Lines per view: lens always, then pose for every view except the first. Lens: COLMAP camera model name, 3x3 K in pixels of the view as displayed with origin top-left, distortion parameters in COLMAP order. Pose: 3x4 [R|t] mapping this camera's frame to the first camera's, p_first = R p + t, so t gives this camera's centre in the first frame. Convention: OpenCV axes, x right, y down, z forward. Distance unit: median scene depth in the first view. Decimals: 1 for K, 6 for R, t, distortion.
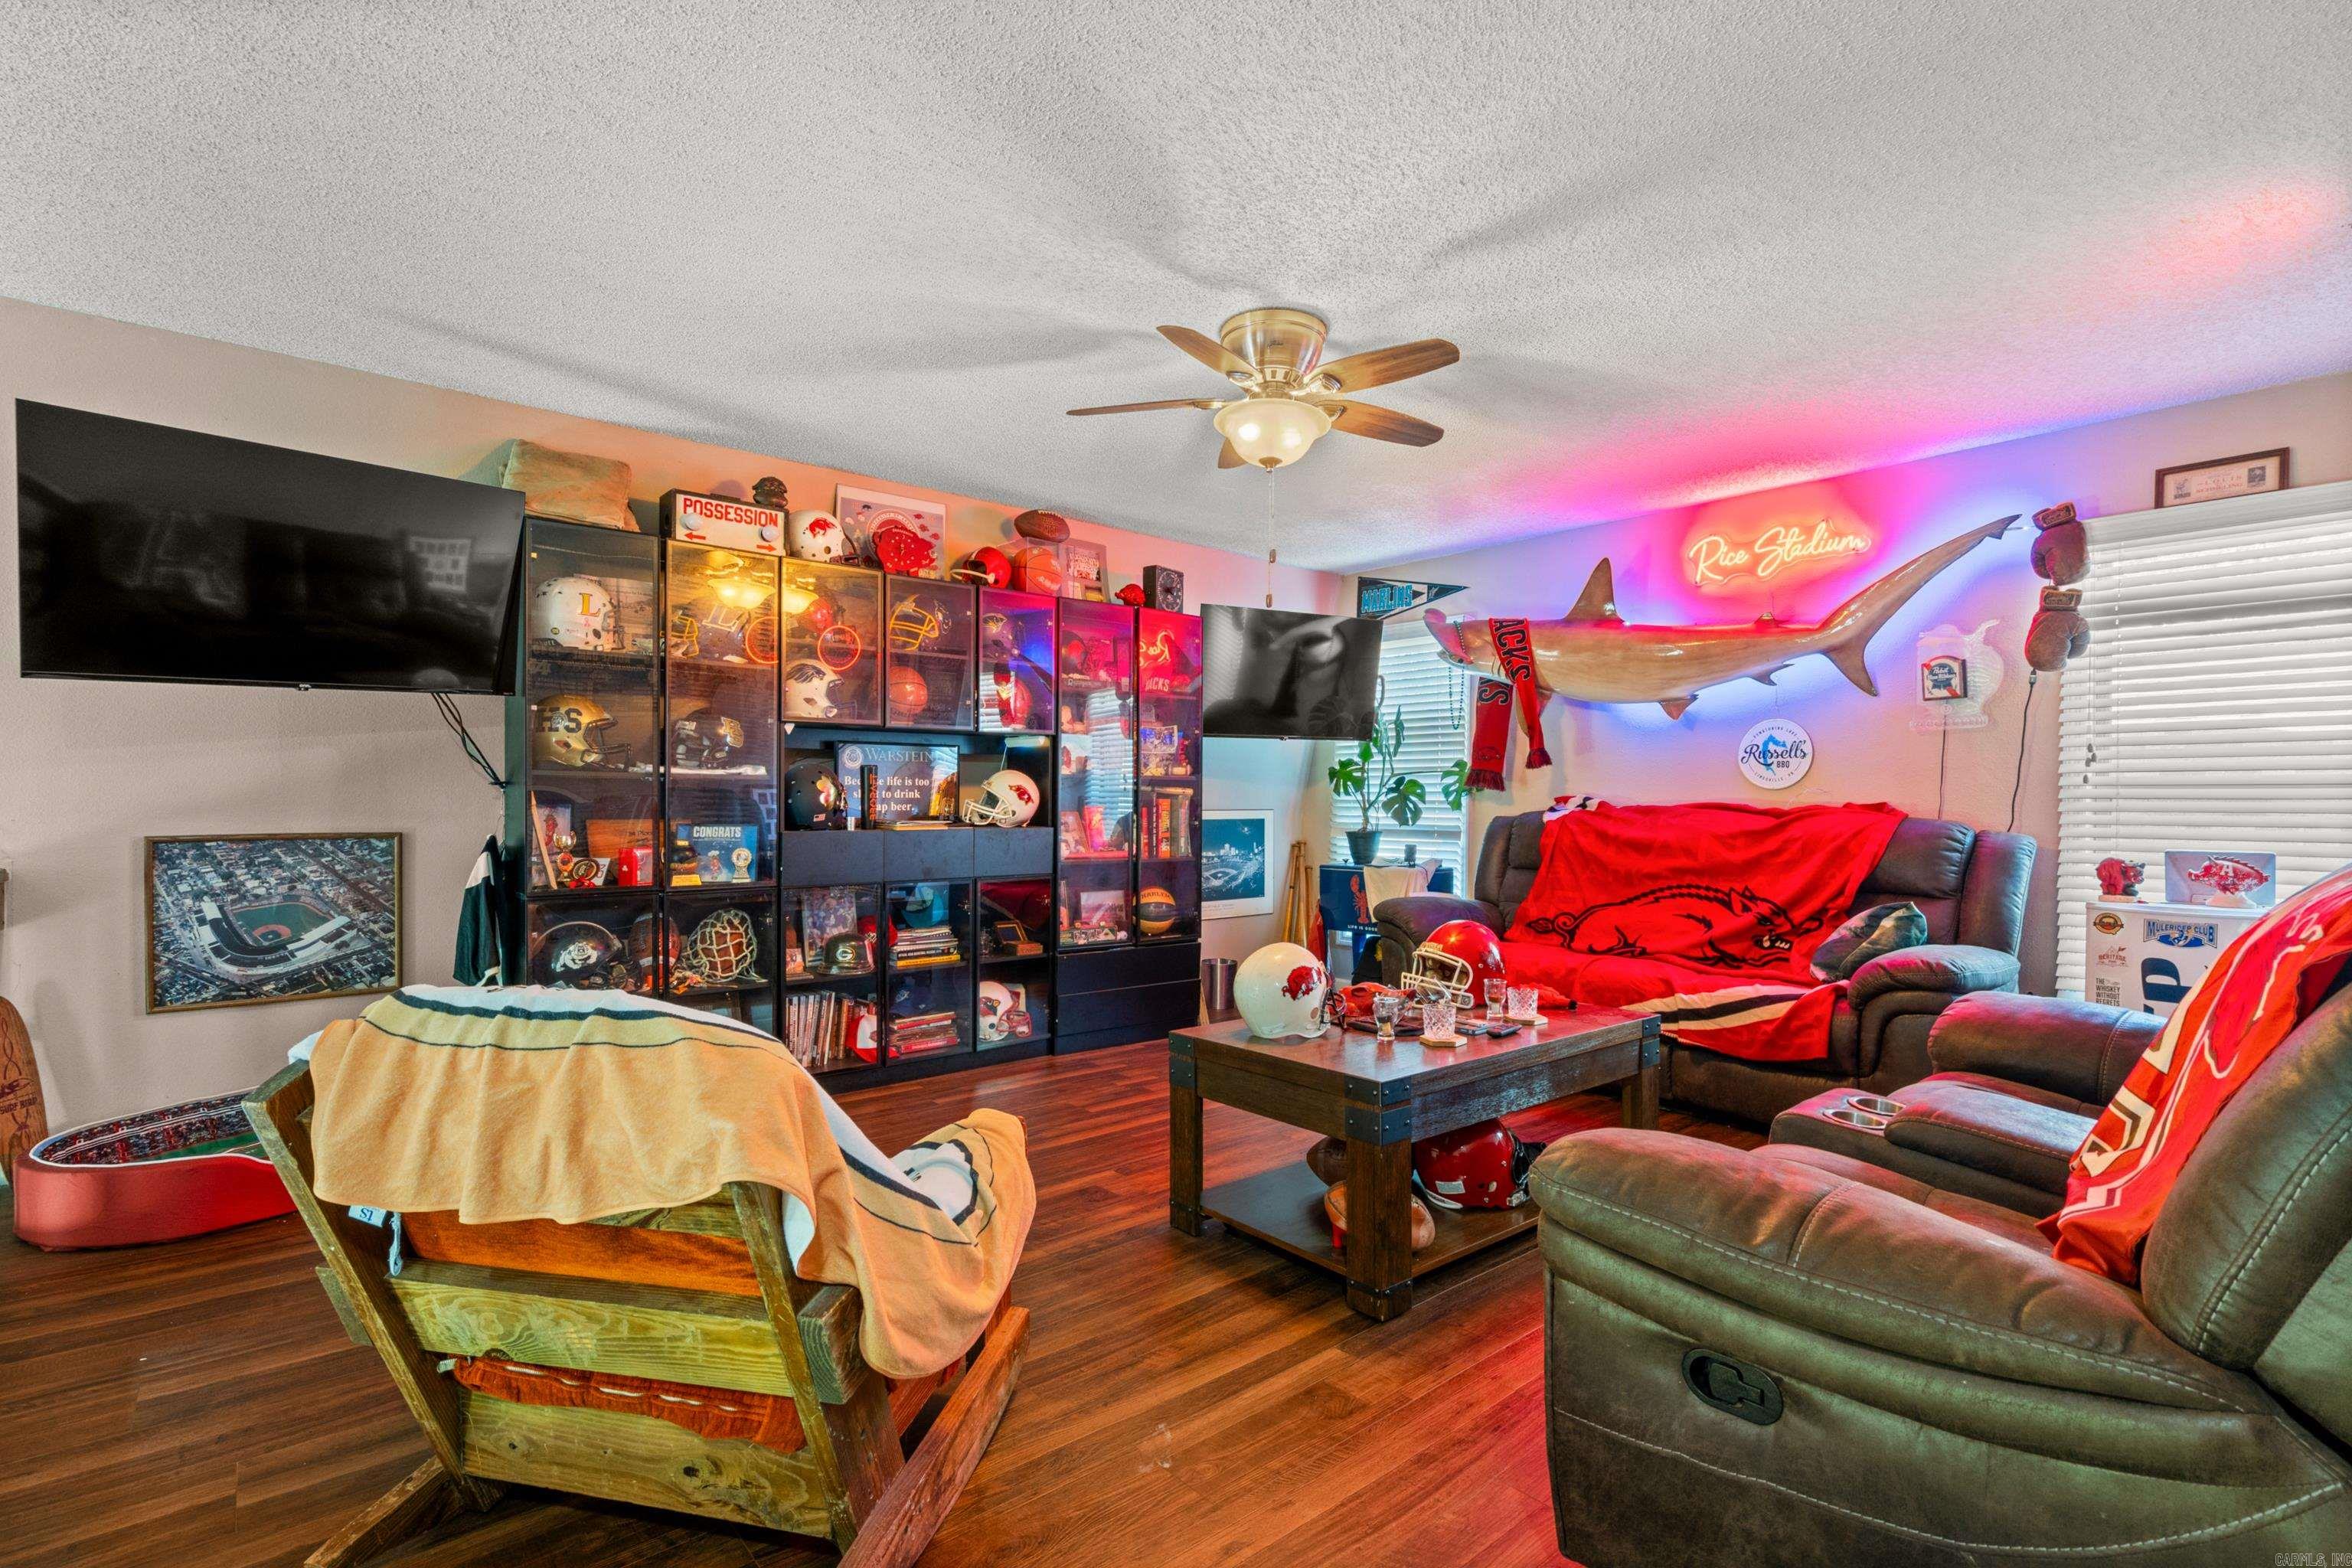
lens RADIAL K [[1079.1, 0, 1171.3], [0, 1079.1, 814.5], [0, 0, 1]] dist [0.000526, -0.000013]
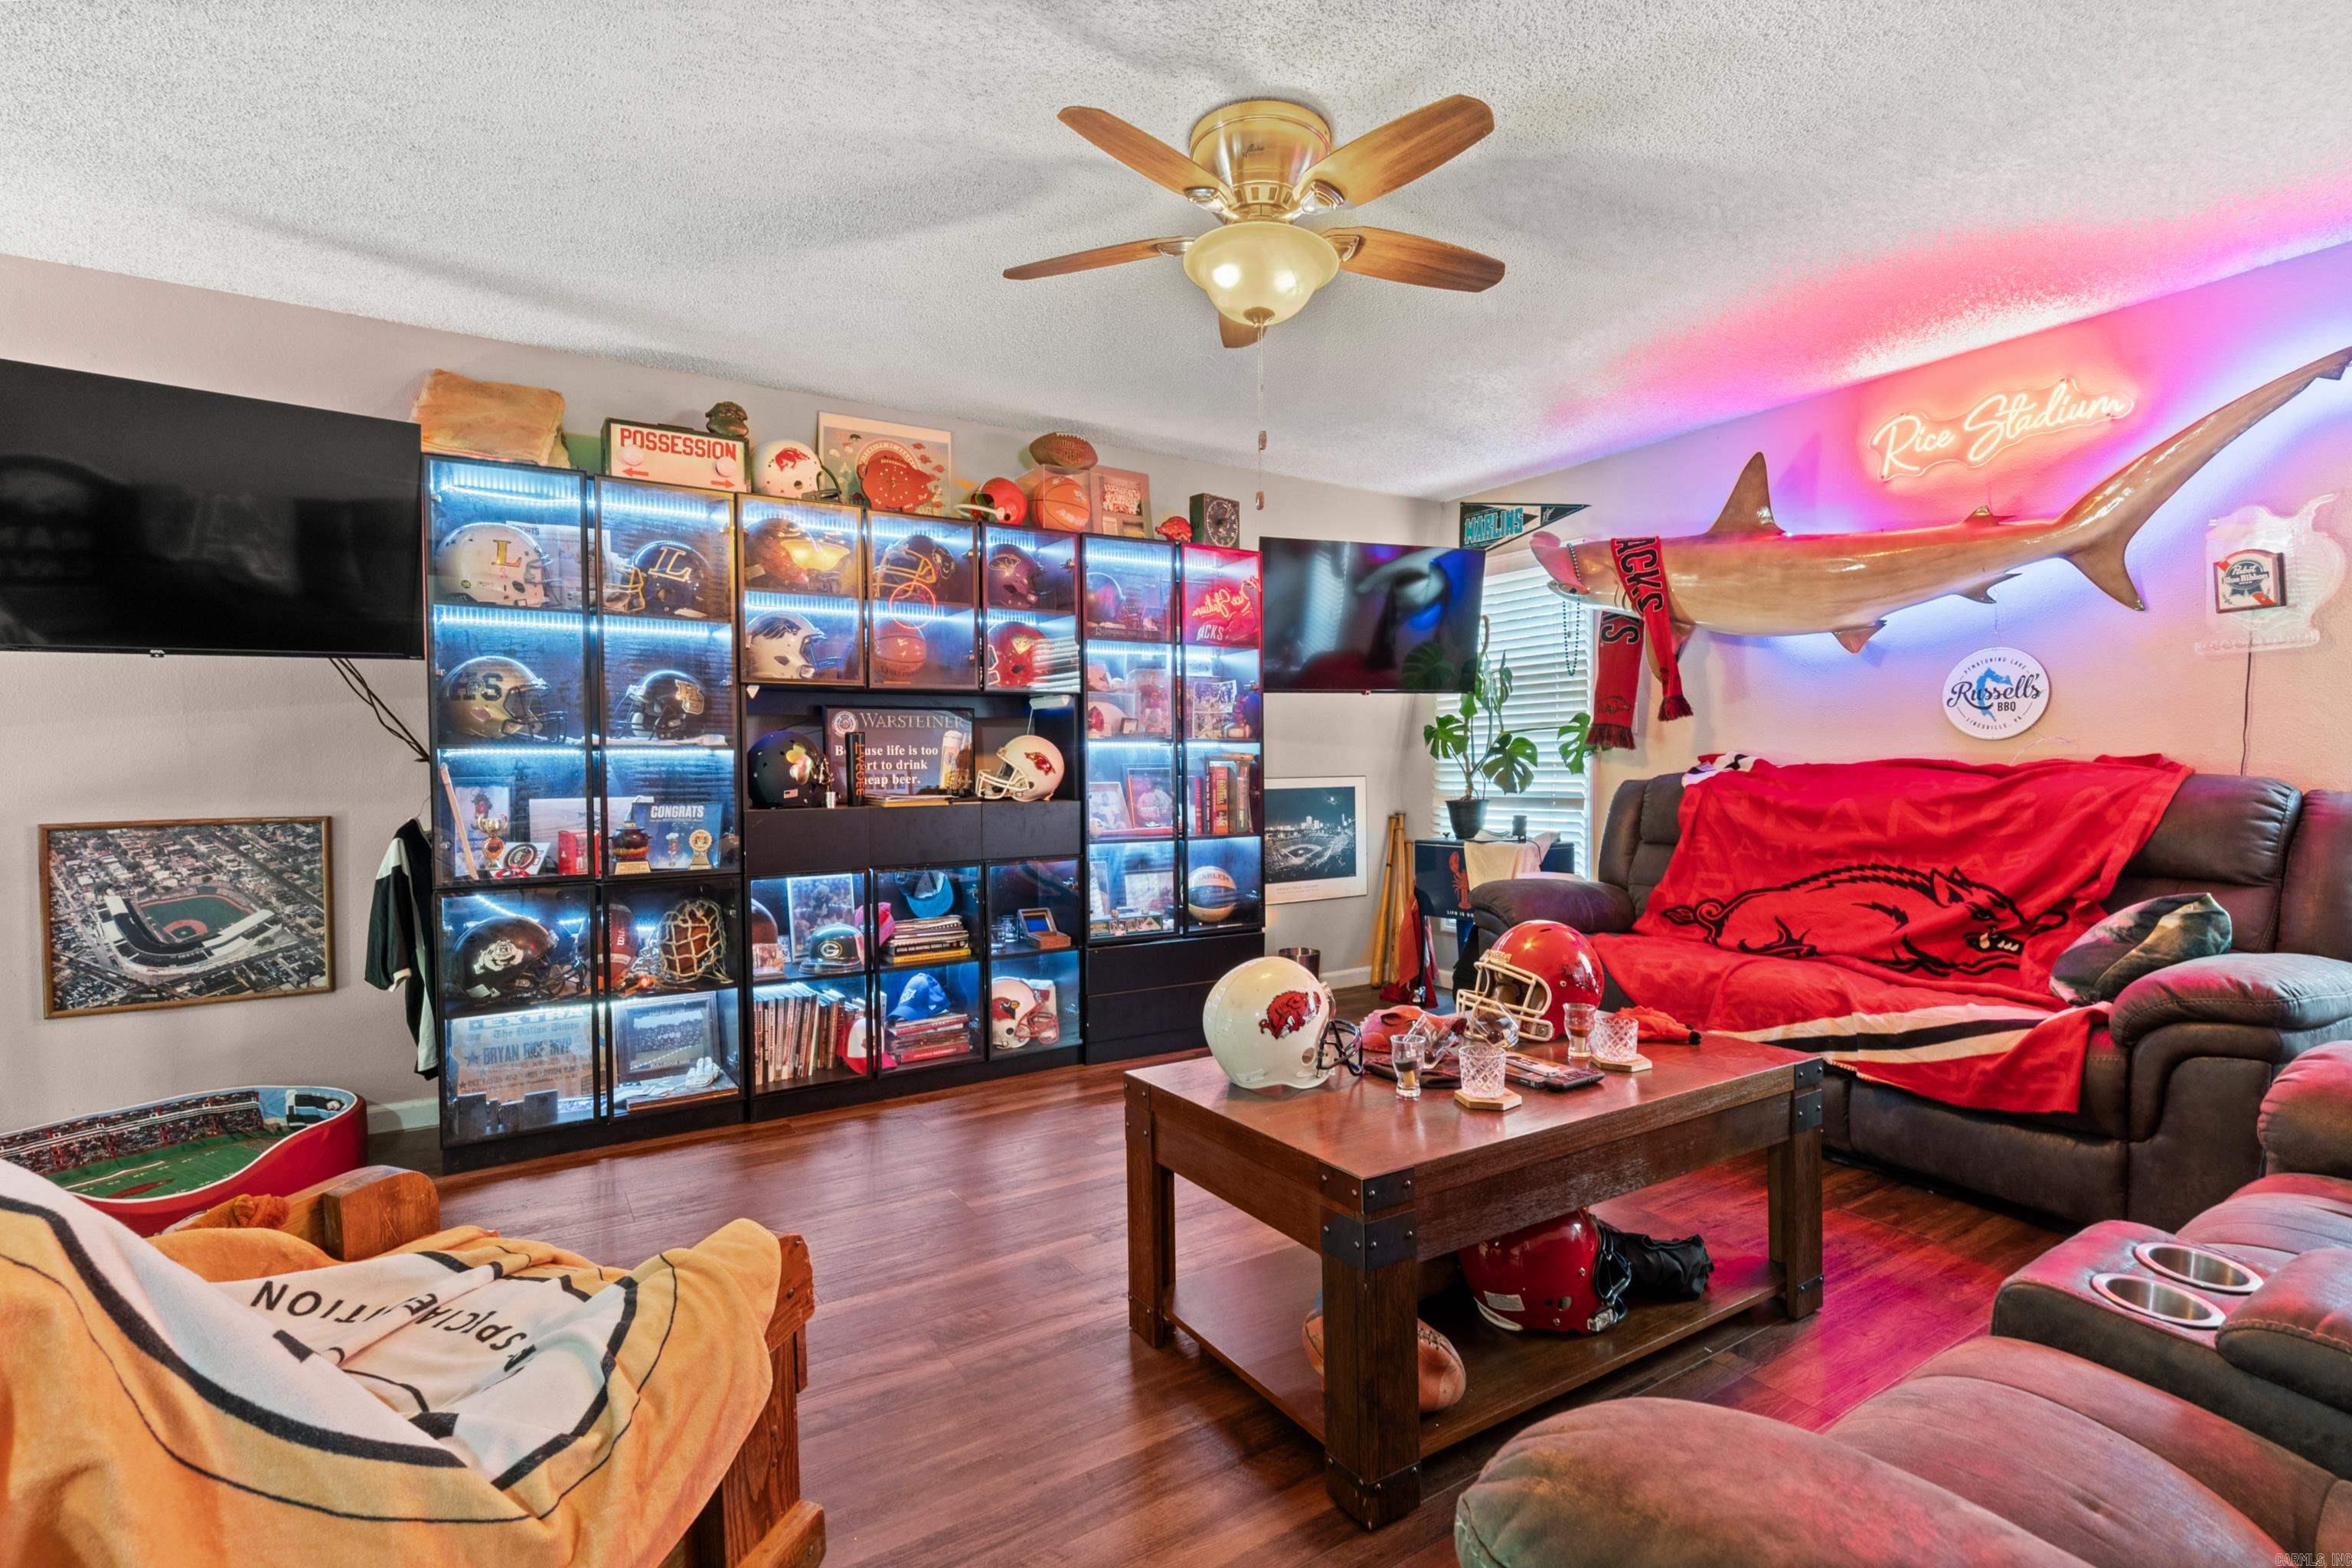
lens RADIAL K [[1079.1, 0, 1179.6], [0, 1079.1, 792.4], [0, 0, 1]] dist [0.000526, -0.000013]
pose [[0.990540, -0.013056, -0.136601, 0.097247], [0.014270, 0.999867, 0.007915, -0.000374], [0.136479, -0.009789, 0.990595, 0.174523]]
